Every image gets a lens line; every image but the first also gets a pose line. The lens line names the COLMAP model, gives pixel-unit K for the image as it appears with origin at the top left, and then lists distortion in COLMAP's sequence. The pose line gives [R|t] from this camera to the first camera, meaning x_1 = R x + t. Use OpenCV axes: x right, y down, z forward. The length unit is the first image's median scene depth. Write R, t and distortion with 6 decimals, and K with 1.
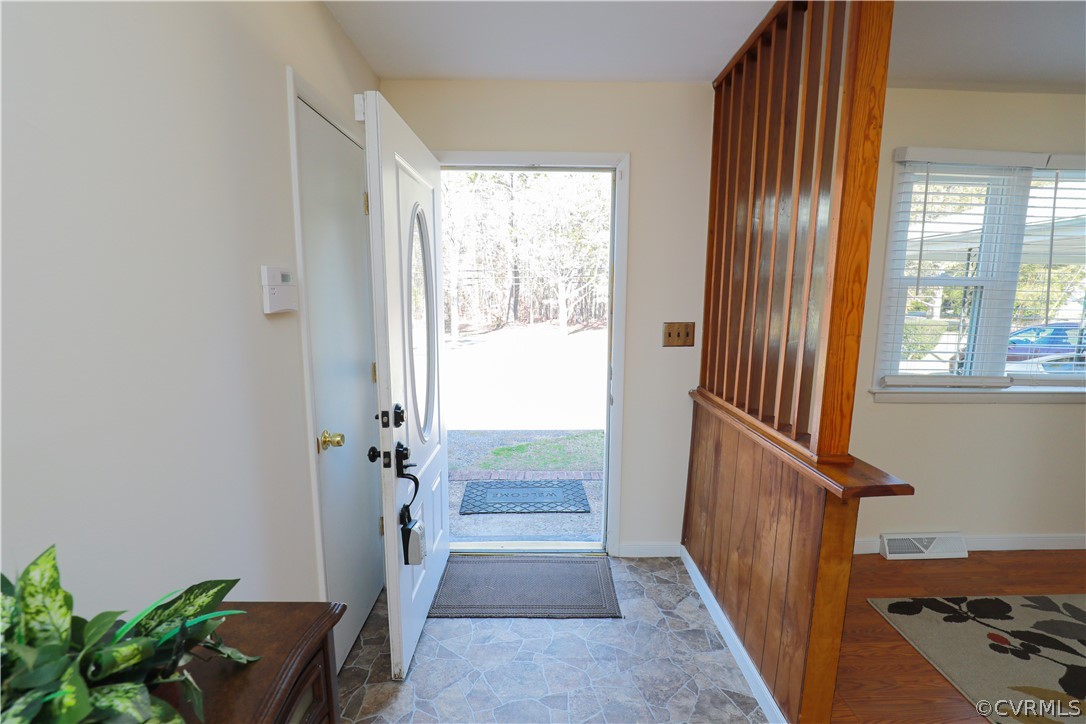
lens RADIAL K [[502.2, 0, 545.3], [0, 502.2, 361.9], [0, 0, 1]] dist [-0.033214, 0.004718]
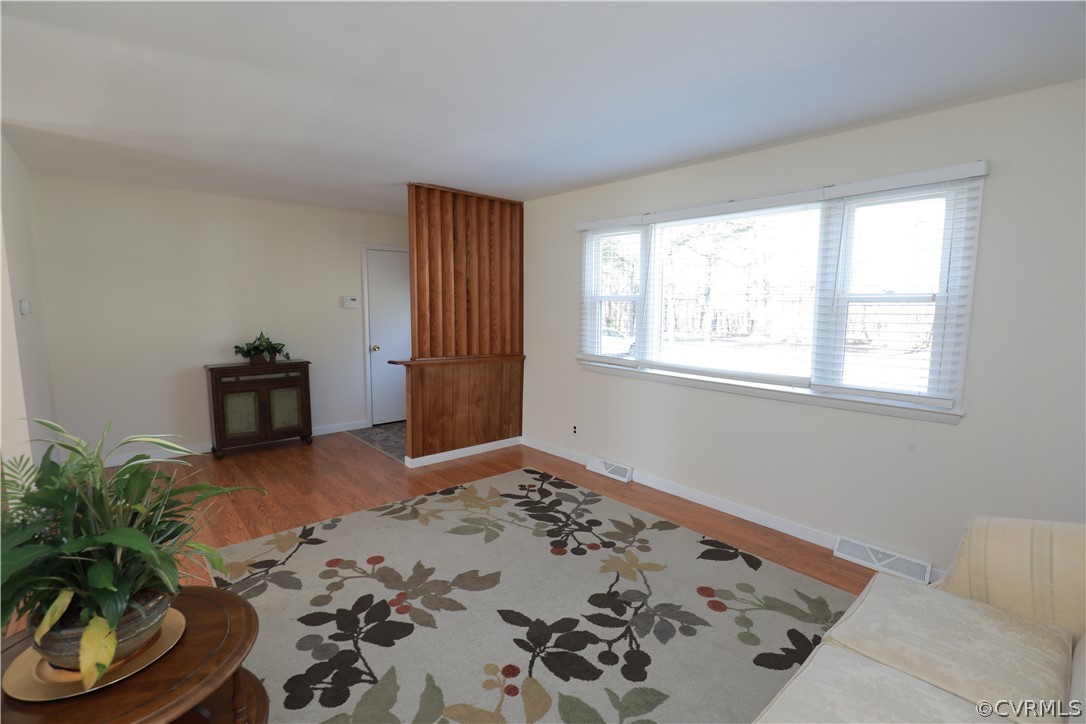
lens RADIAL K [[502.2, 0, 544.6], [0, 502.2, 365.6], [0, 0, 1]] dist [-0.033214, 0.004718]
pose [[0.643640, 0.087477, -0.760313, 2.217507], [-0.107123, 0.993964, 0.023674, 0.044140], [0.757794, 0.066210, 0.649126, -0.247489]]
